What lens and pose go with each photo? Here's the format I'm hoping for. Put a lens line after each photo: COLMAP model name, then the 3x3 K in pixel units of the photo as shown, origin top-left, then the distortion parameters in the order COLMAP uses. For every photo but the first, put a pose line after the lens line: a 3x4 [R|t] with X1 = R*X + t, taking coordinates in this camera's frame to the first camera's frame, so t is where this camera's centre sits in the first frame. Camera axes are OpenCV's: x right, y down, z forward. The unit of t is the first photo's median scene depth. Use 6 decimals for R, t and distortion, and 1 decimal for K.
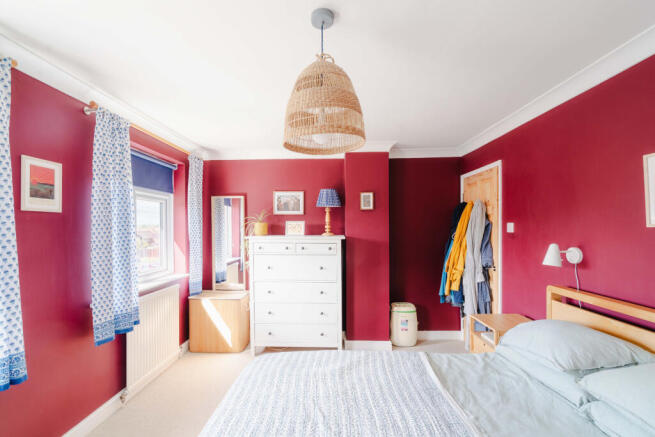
lens RADIAL K [[296.0, 0, 327.2], [0, 296.0, 207.7], [0, 0, 1]] dist [0.017760, 0.000087]
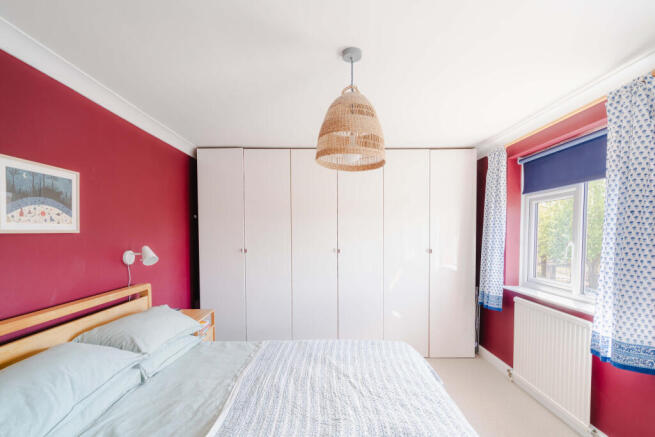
lens RADIAL K [[307.2, 0, 321.0], [0, 307.2, 246.7], [0, 0, 1]] dist [-0.013629, 0.000189]
pose [[-1.000000, 0.000340, 0.000564, 0.088848], [0.000338, 0.999993, -0.003745, 0.107039], [-0.000566, -0.003745, -0.999993, 1.823453]]
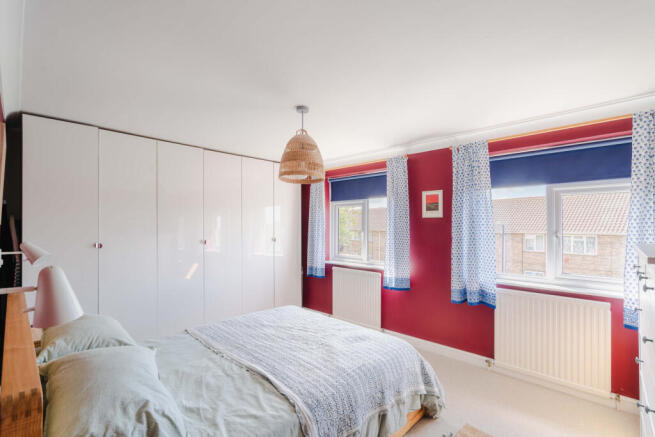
lens RADIAL K [[310.5, 0, 326.6], [0, 310.5, 222.1], [0, 0, 1]] dist [-0.001004, 0.000239]
pose [[-0.681578, -0.012397, -0.731640, 1.002598], [0.034390, 0.998209, -0.048950, 0.120661], [0.730937, -0.058524, -0.679931, 1.935757]]
